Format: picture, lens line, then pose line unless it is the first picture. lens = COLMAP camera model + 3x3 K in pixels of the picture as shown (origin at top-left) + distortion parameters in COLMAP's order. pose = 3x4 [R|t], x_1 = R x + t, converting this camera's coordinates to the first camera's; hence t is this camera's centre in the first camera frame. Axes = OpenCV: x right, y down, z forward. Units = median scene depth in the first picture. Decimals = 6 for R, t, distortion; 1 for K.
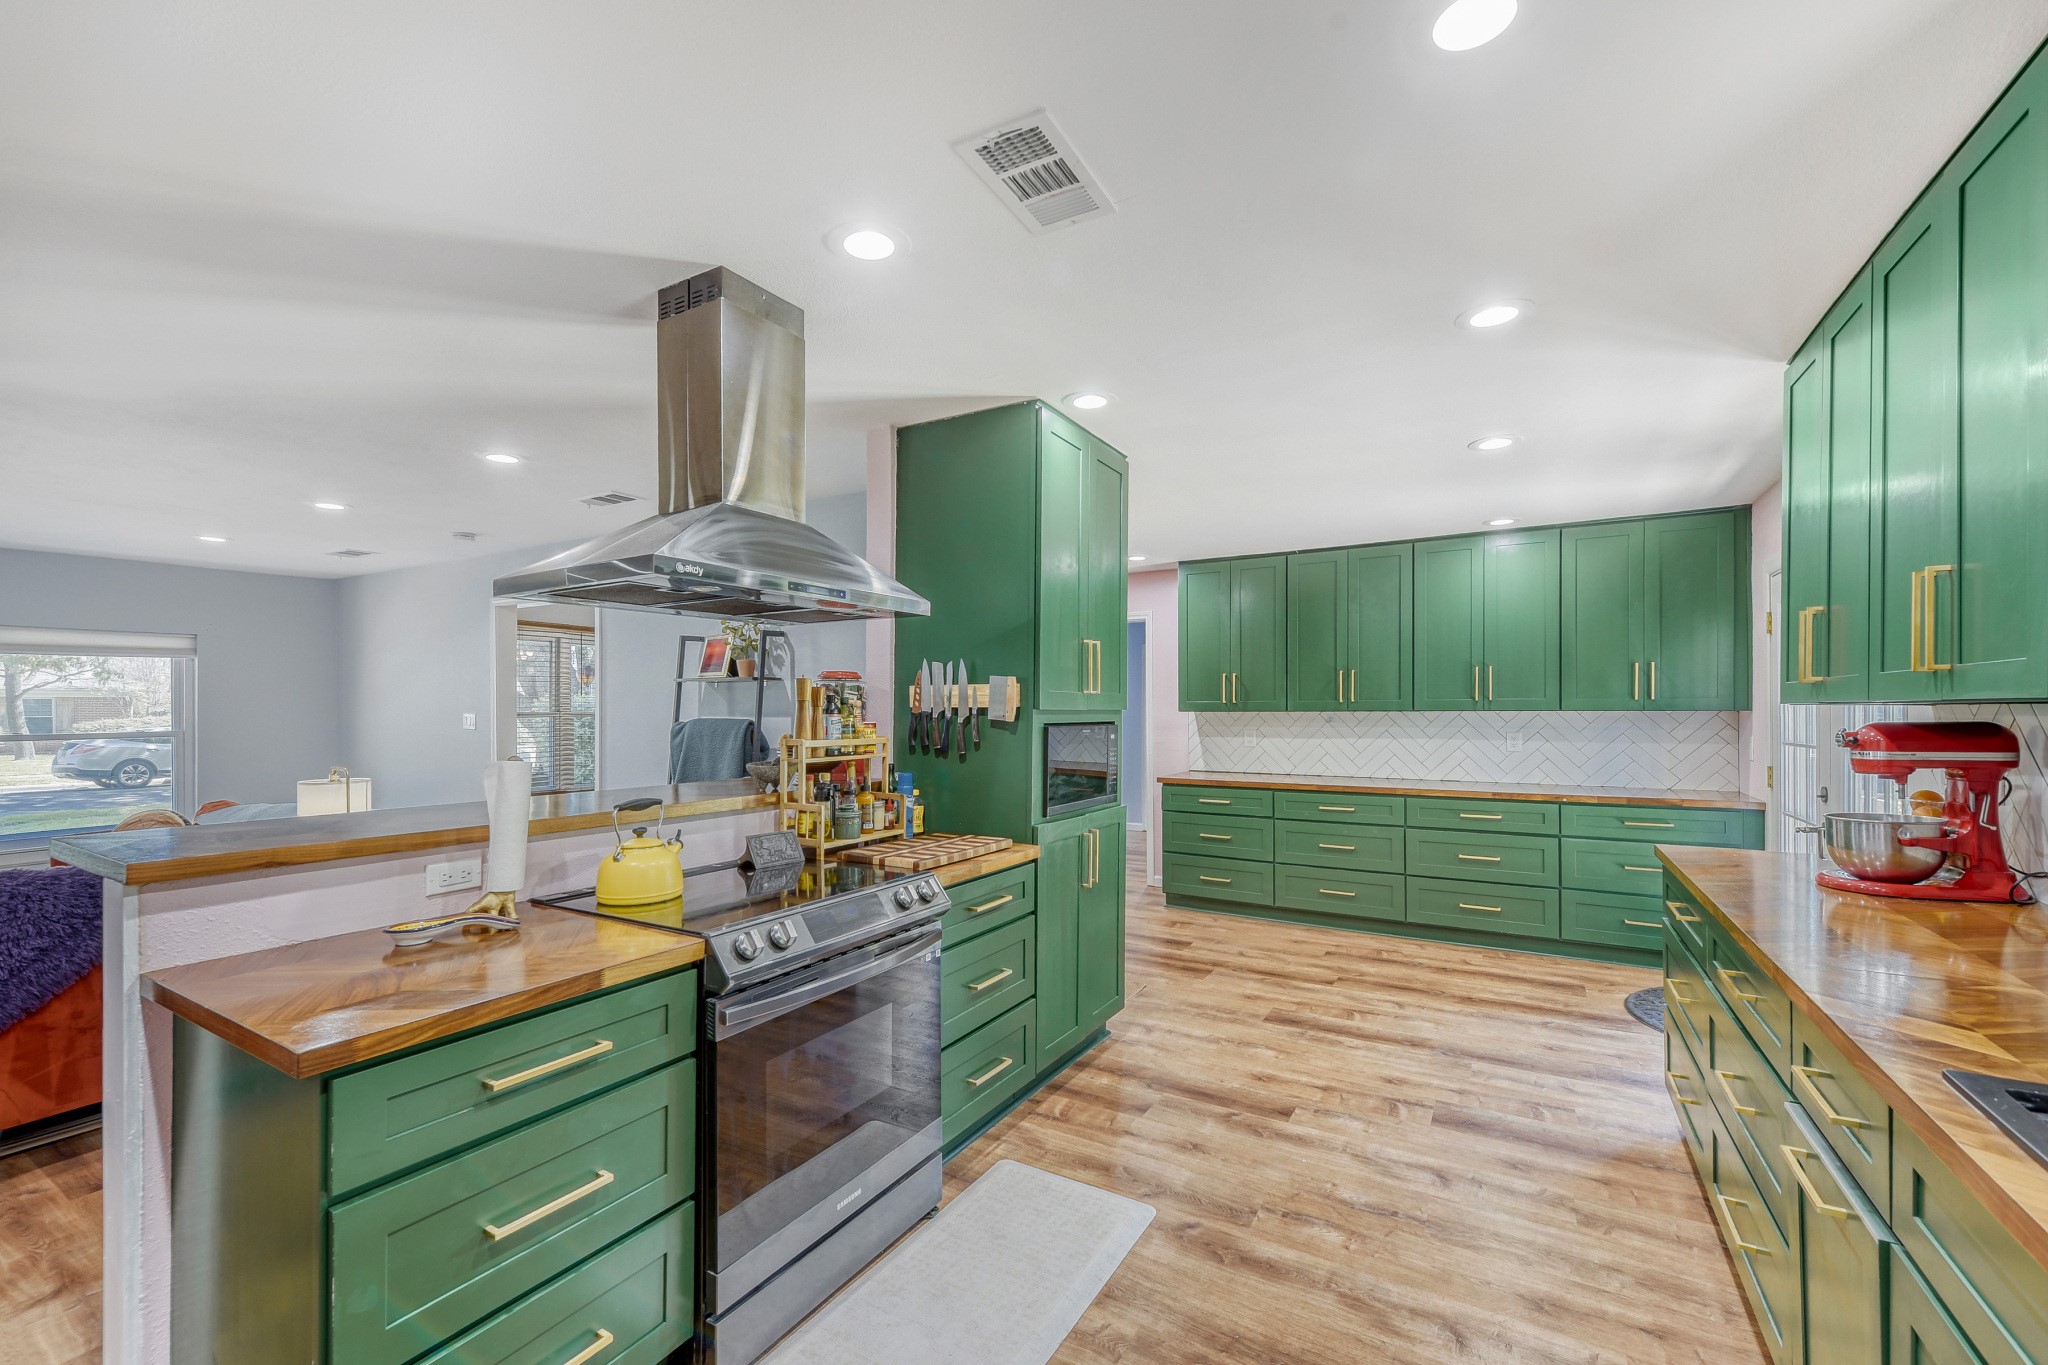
lens RADIAL K [[840.5, 0, 1001.7], [0, 840.5, 710.7], [0, 0, 1]] dist [0.000829, -0.000370]
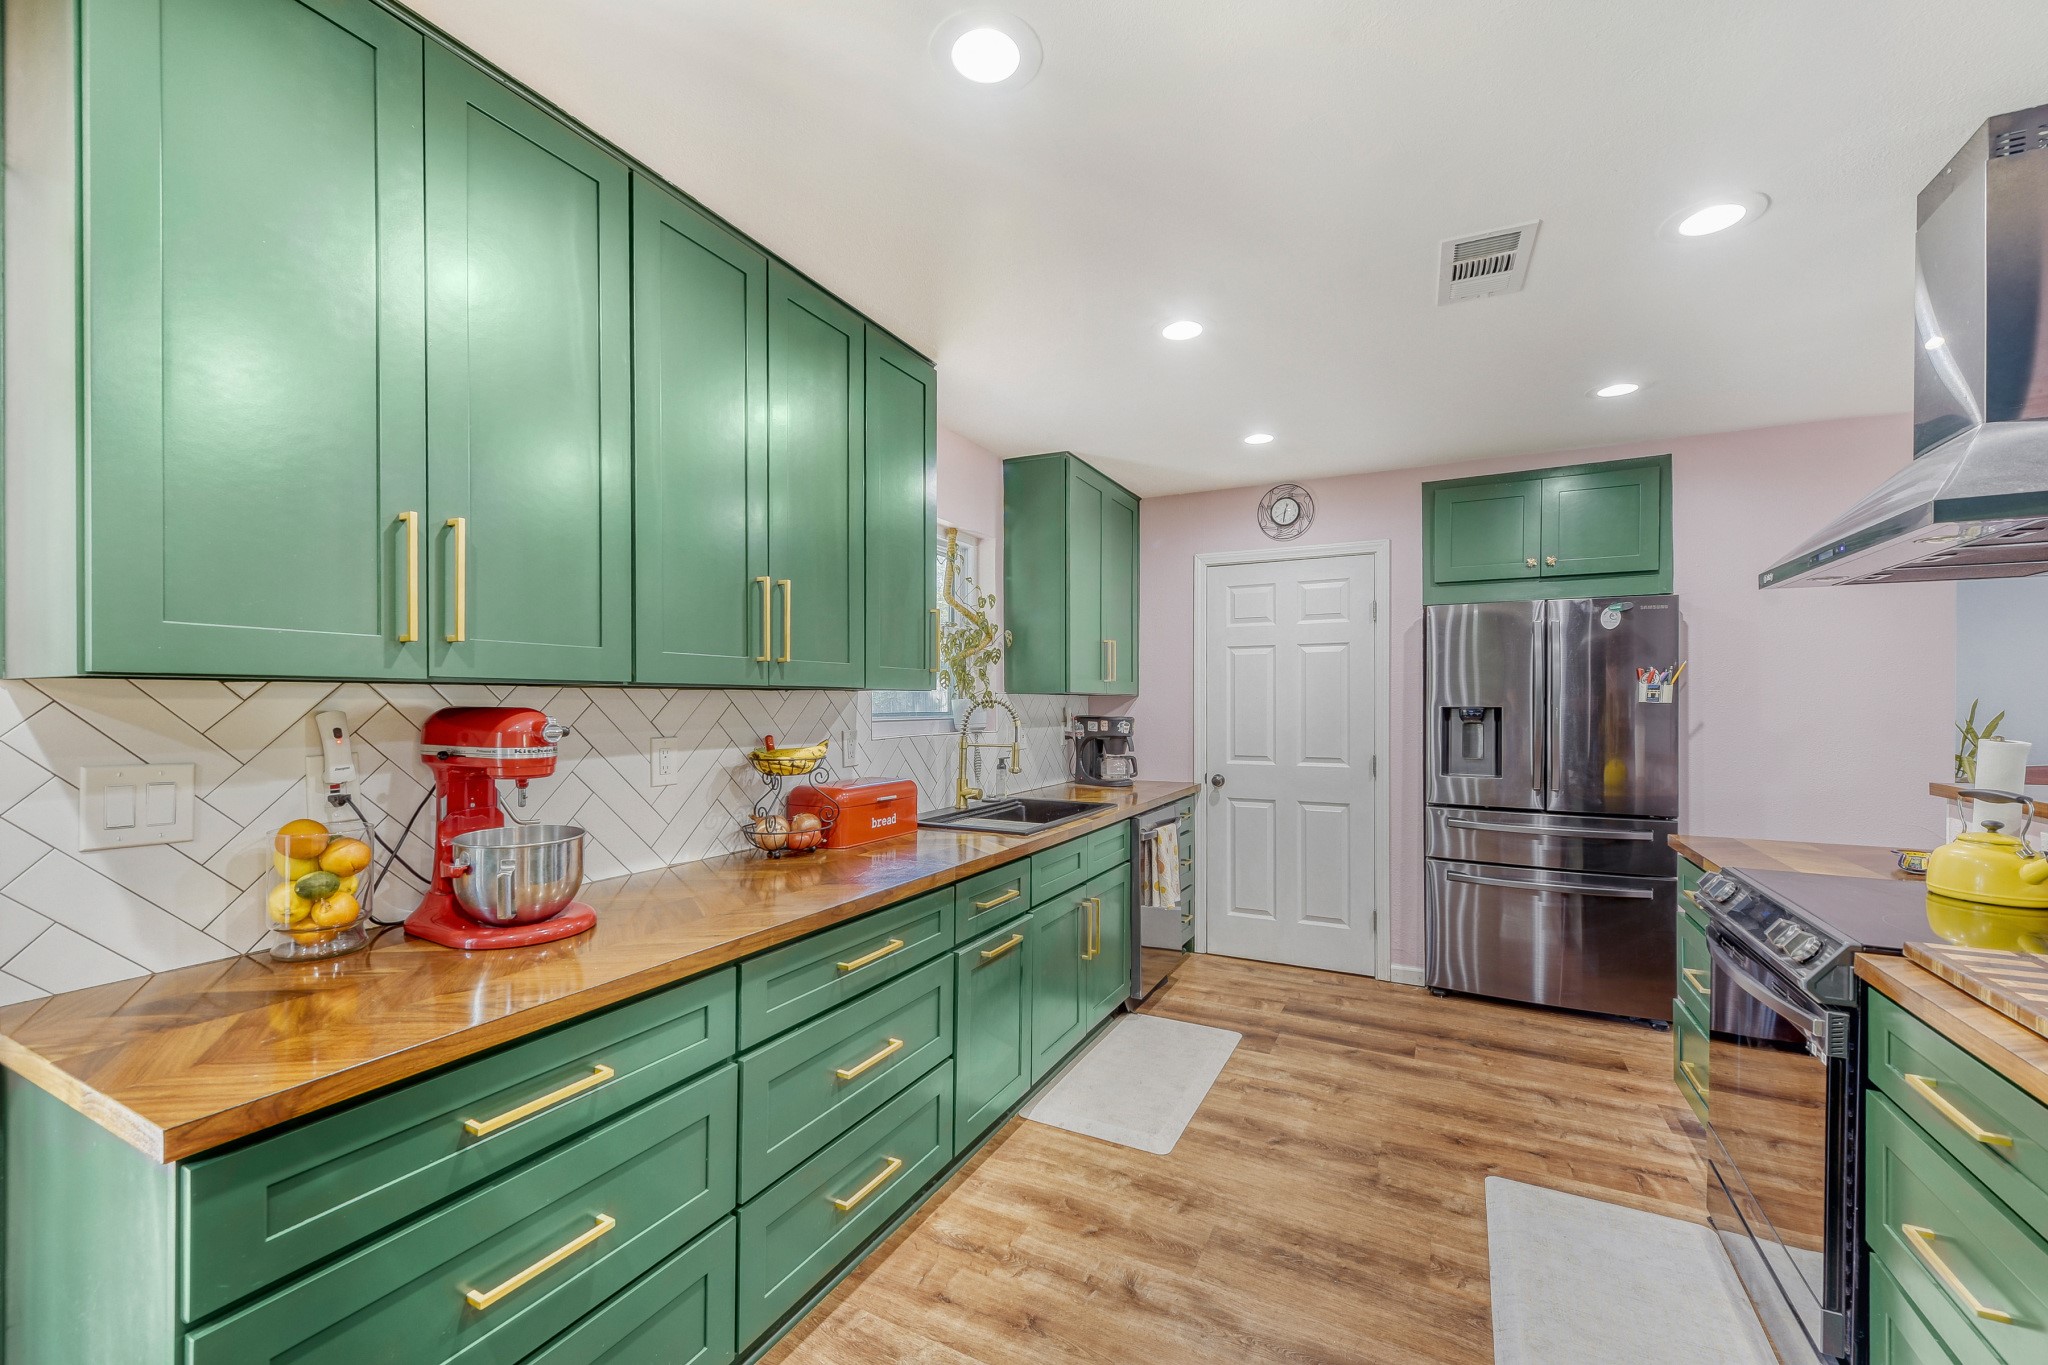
lens RADIAL K [[829.9, 0, 1016.9], [0, 829.9, 704.9], [0, 0, 1]] dist [0.014835, -0.000085]
pose [[-0.997731, 0.003677, -0.067232, 0.388576], [0.003271, 0.999976, 0.006147, 0.004298], [0.067253, 0.005913, -0.997718, 1.048222]]
